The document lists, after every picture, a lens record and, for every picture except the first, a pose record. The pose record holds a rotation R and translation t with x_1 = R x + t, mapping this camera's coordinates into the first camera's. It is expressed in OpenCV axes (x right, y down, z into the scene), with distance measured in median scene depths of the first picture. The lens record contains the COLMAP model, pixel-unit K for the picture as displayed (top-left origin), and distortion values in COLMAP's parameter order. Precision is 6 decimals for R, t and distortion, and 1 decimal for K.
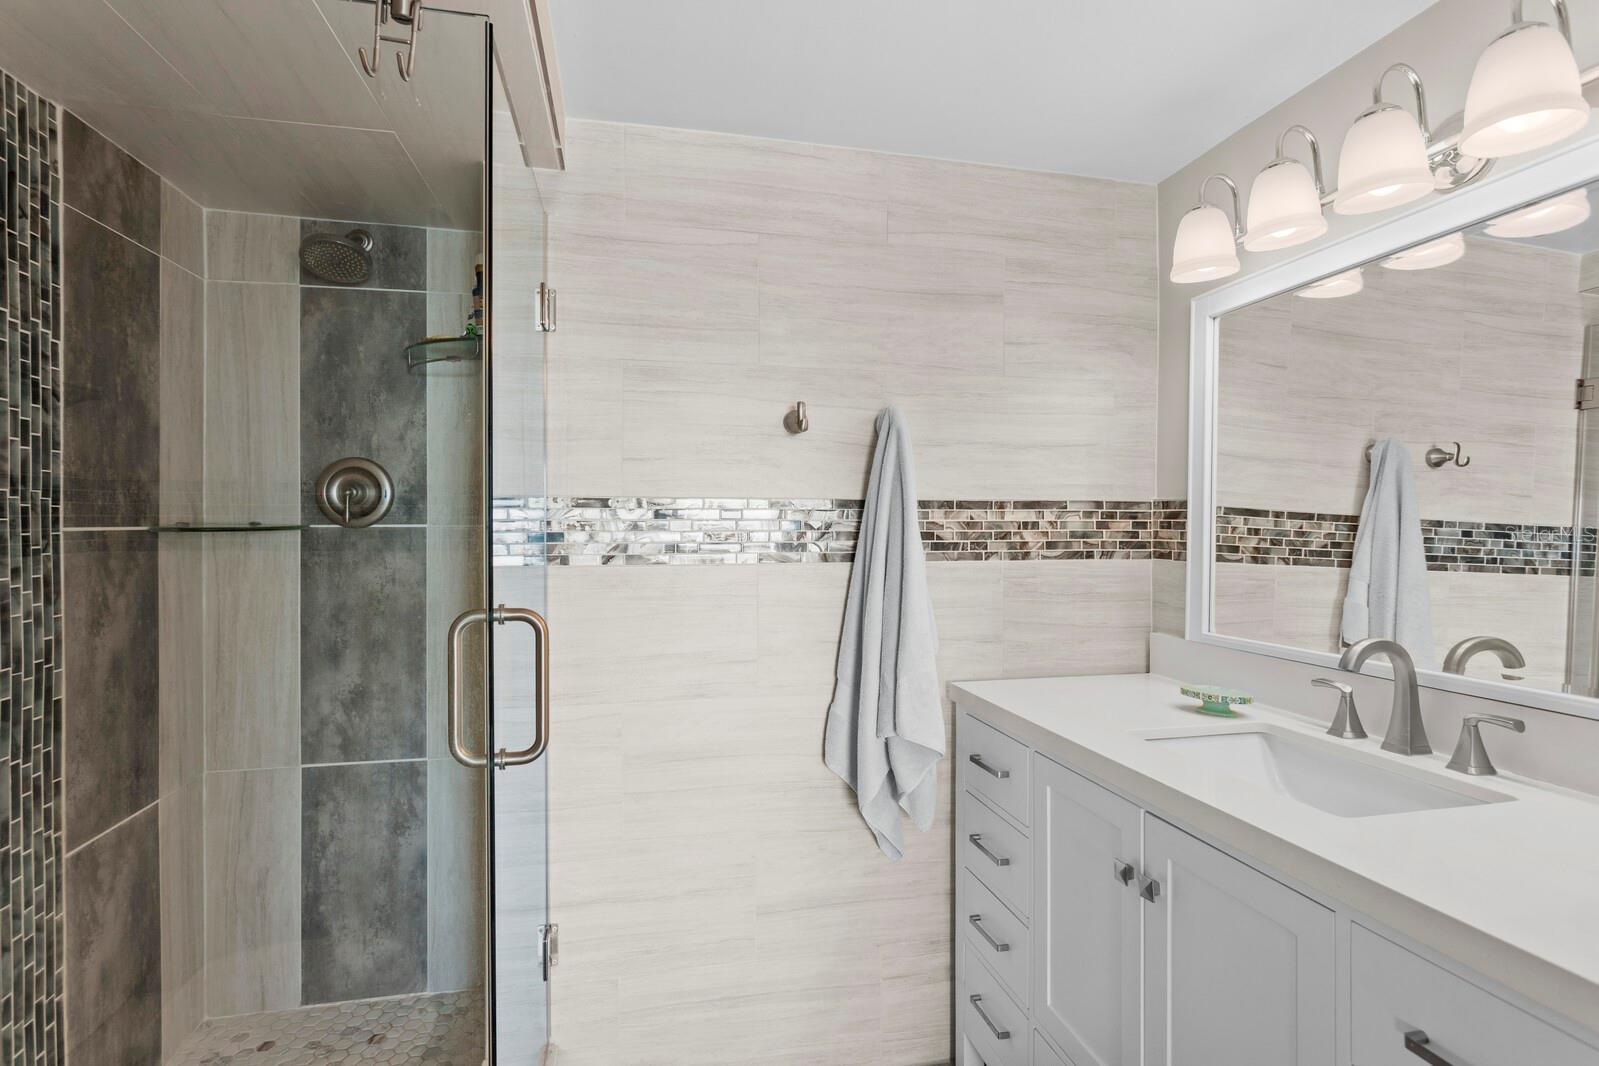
lens RADIAL K [[793.5, 0, 799.5], [0, 793.5, 530.3], [0, 0, 1]] dist [-0.013368, 0.005458]
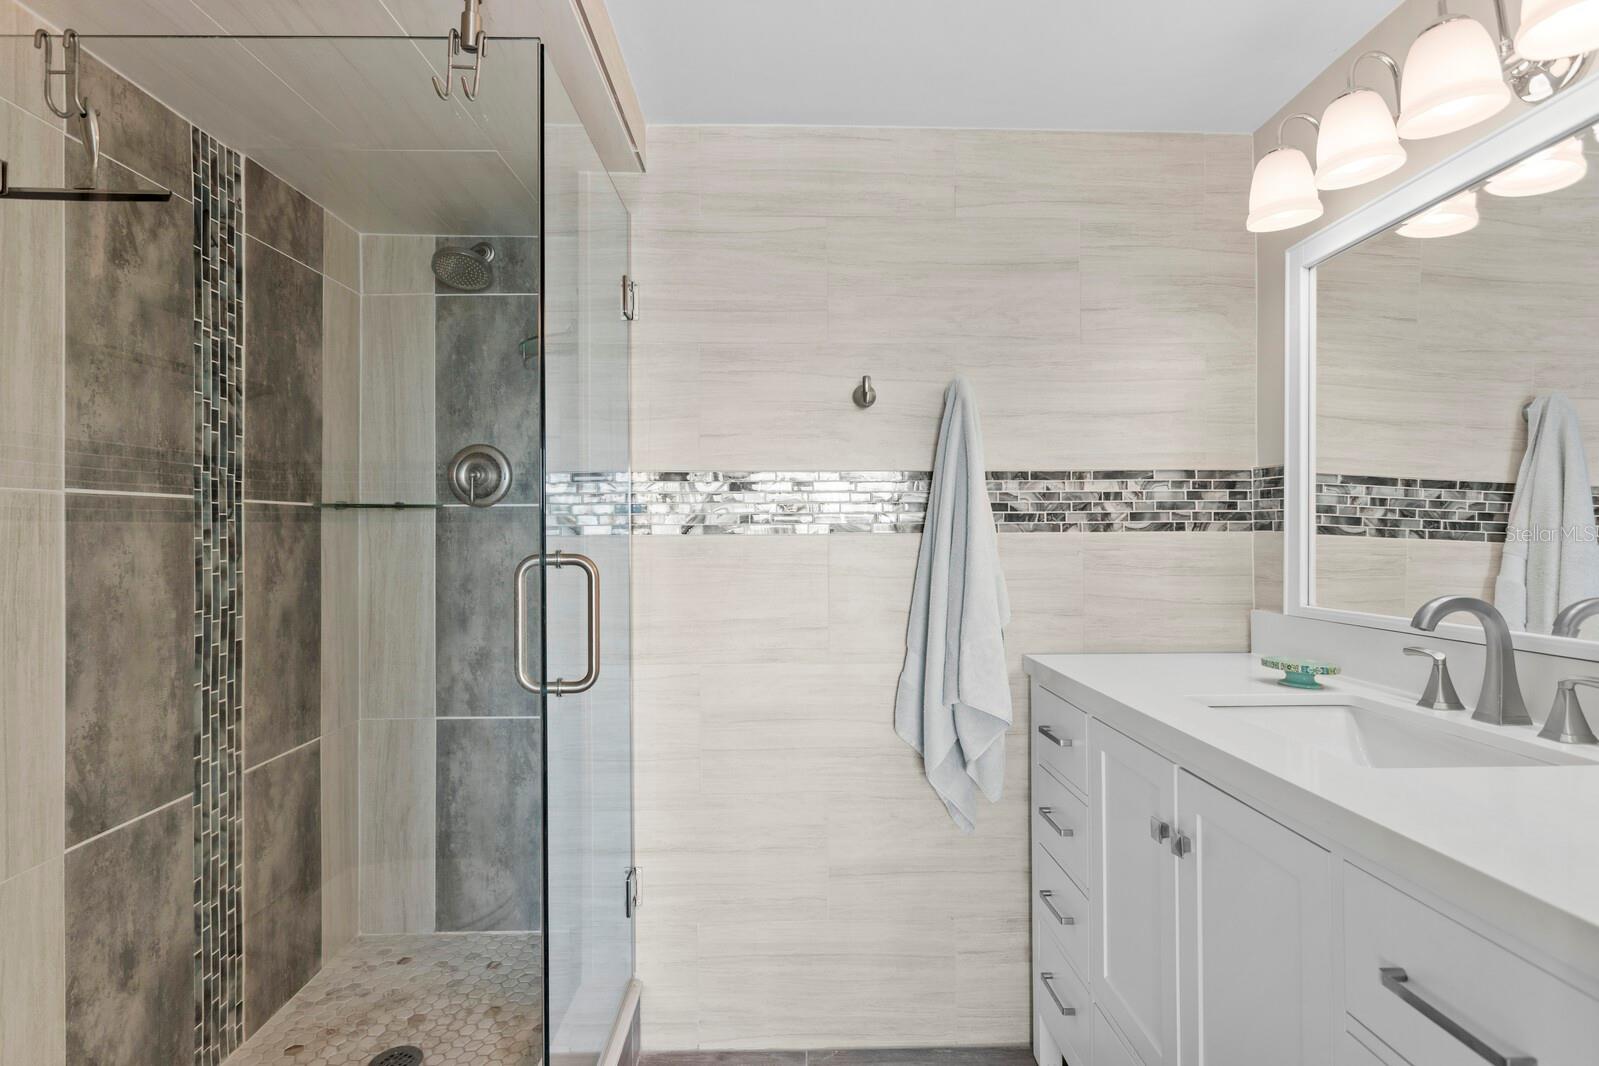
lens RADIAL K [[809.6, 0, 800.1], [0, 809.6, 525.5], [0, 0, 1]] dist [-0.011563, 0.008324]
pose [[0.981704, -0.007123, -0.190281, 0.113360], [0.004182, 0.999866, -0.015853, 0.047793], [0.190368, 0.014767, 0.981602, -0.045281]]
